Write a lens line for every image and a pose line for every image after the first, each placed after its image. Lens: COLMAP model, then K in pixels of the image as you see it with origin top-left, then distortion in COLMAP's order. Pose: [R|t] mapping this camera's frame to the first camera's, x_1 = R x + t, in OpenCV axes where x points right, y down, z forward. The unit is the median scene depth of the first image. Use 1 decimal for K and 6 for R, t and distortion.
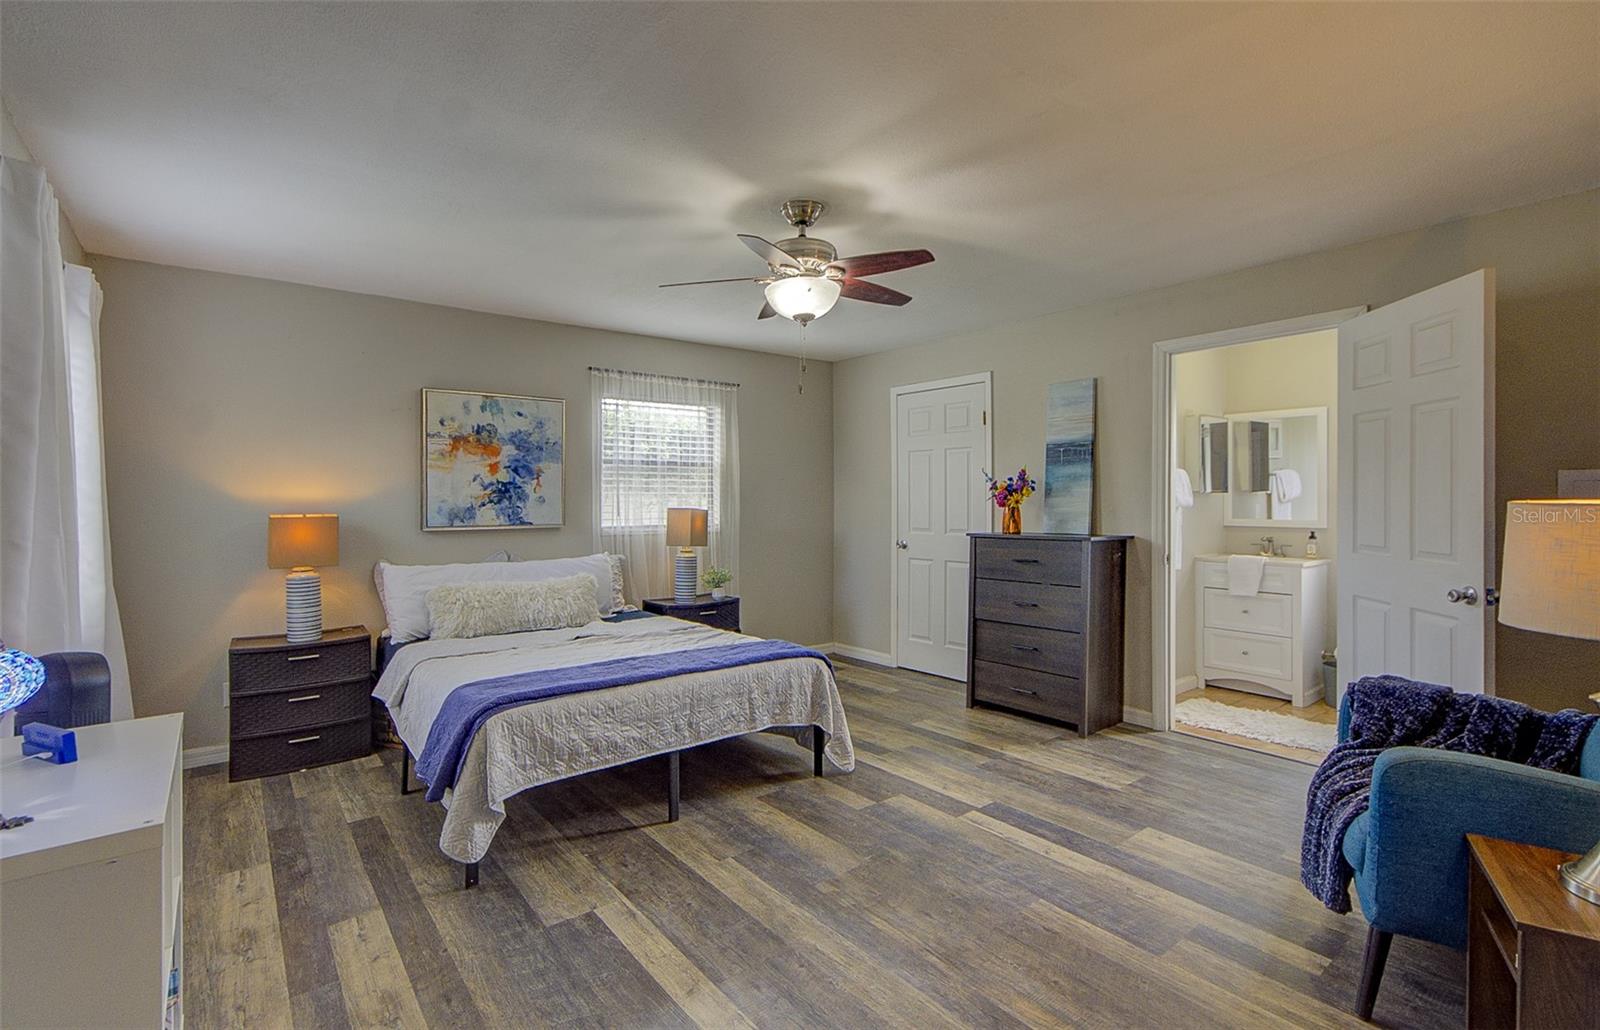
lens RADIAL K [[721.6, 0, 809.4], [0, 721.6, 506.4], [0, 0, 1]] dist [0.014834, 0.000184]
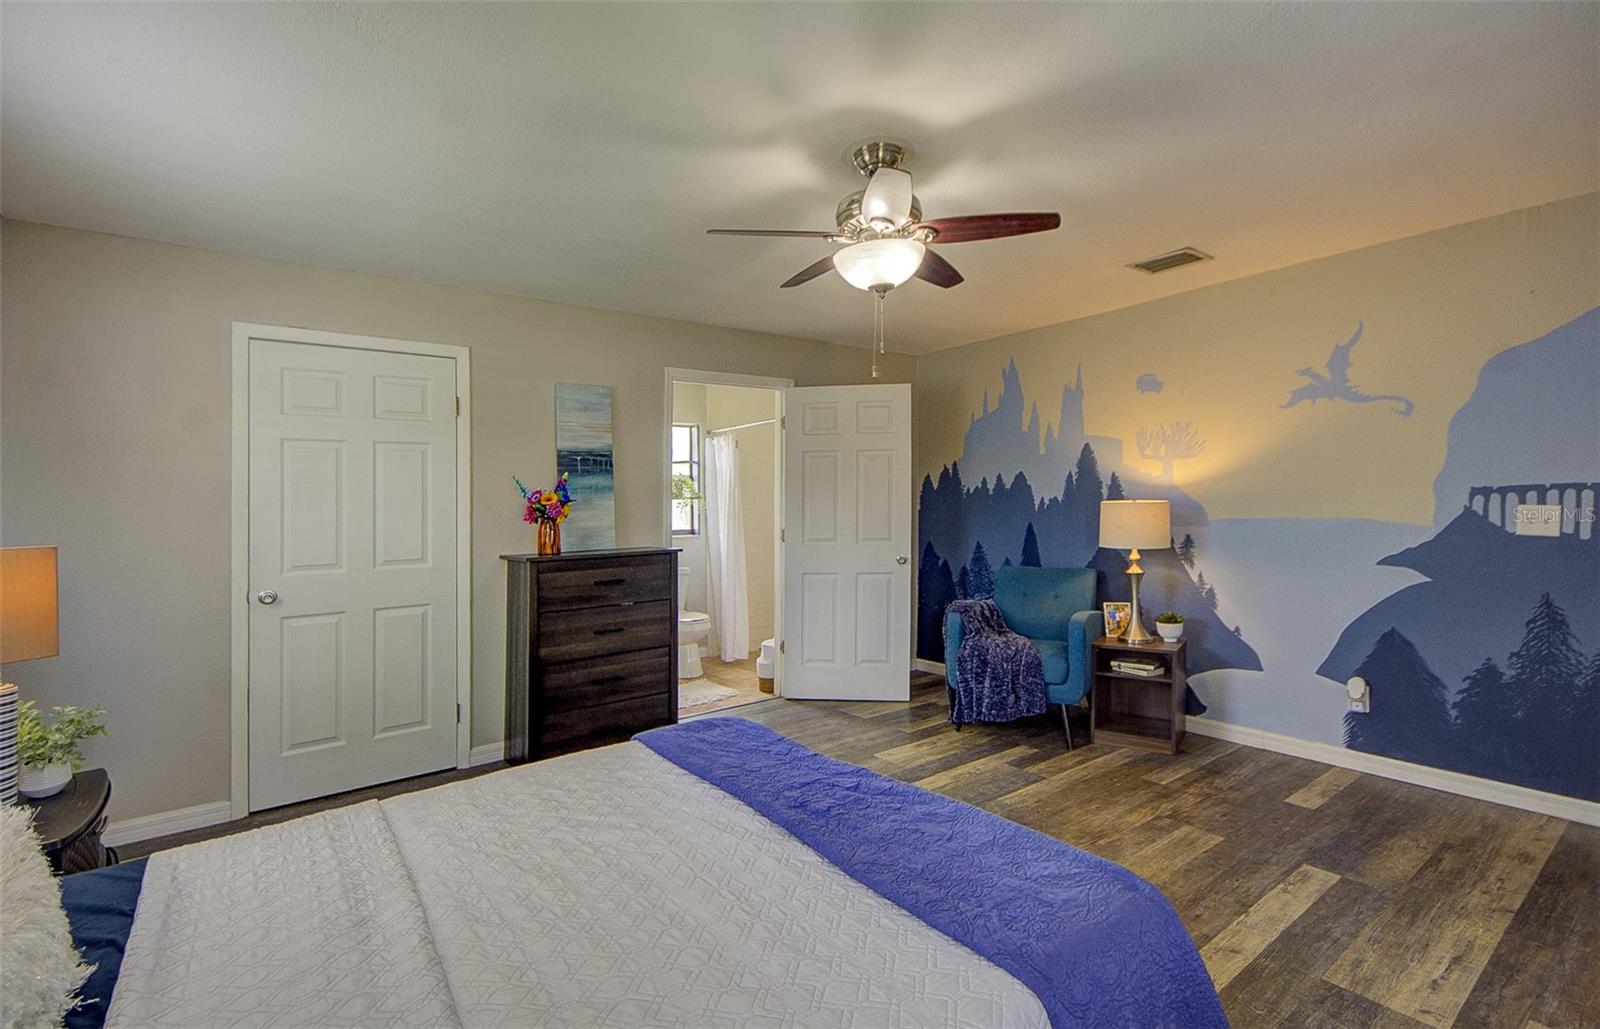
lens RADIAL K [[722.3, 0, 806.6], [0, 722.3, 461.2], [0, 0, 1]] dist [0.003379, -0.003054]
pose [[0.021671, 0.070510, 0.997276, -0.558828], [0.029582, 0.997028, -0.071136, 0.000337], [-0.999327, 0.031043, 0.019521, 0.684789]]
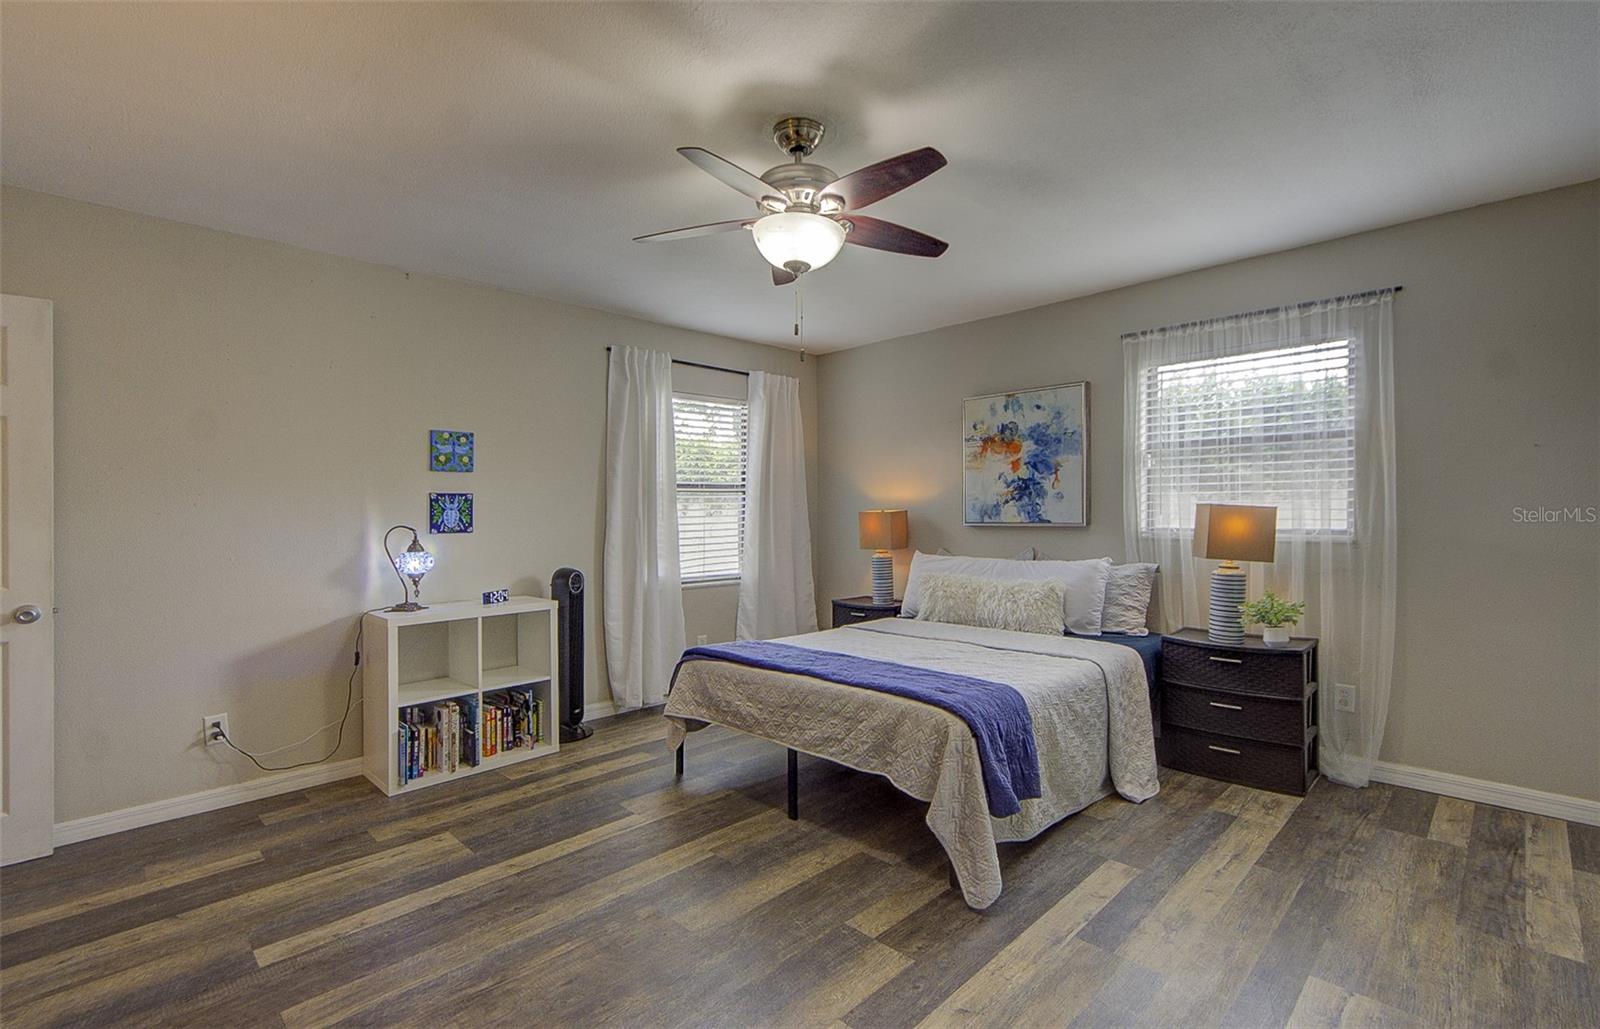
lens RADIAL K [[705.3, 0, 799.3], [0, 705.3, 514.3], [0, 0, 1]] dist [-0.018562, -0.000156]
pose [[0.118144, 0.008015, -0.992964, 0.503893], [0.001905, 0.999964, 0.008298, 0.006562], [0.992995, -0.002872, 0.118125, 0.591567]]
